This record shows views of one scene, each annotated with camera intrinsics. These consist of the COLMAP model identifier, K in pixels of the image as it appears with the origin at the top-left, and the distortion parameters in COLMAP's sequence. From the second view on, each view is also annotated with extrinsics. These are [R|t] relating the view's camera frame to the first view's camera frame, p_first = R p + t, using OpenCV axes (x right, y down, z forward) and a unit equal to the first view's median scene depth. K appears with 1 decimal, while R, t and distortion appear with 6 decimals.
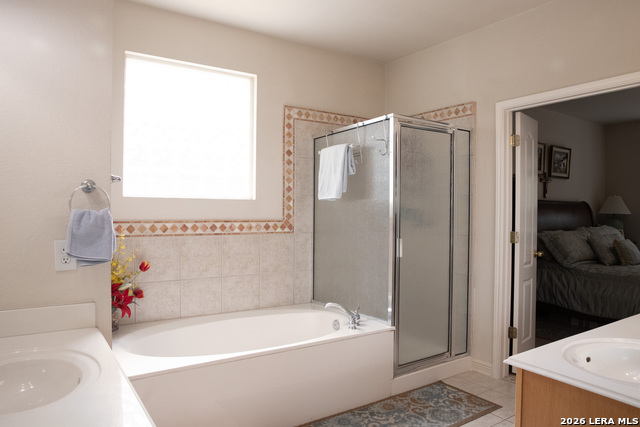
lens RADIAL K [[438.9, 0, 313.1], [0, 438.9, 216.2], [0, 0, 1]] dist [-0.073828, 0.044617]
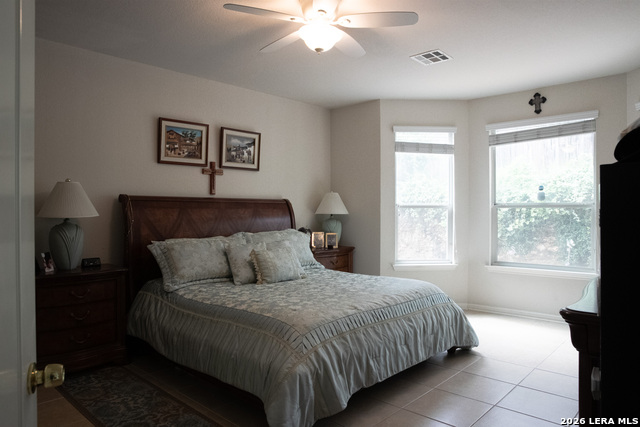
lens RADIAL K [[438.9, 0, 320.6], [0, 438.9, 214.7], [0, 0, 1]] dist [-0.073828, 0.044617]
pose [[0.973661, -0.006798, 0.227900, 0.593220], [0.006790, 0.999977, 0.000819, -0.005700], [-0.227901, 0.000750, 0.973684, 0.202987]]
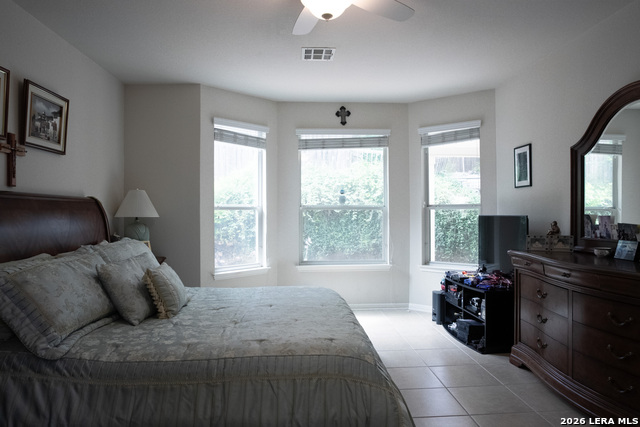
lens RADIAL K [[438.9, 0, 316.8], [0, 438.9, 212.9], [0, 0, 1]] dist [-0.073828, 0.044617]
pose [[0.516960, -0.007604, 0.855976, 0.334491], [0.015288, 0.999883, -0.000351, -0.009128], [-0.855873, 0.013268, 0.517016, 0.507986]]
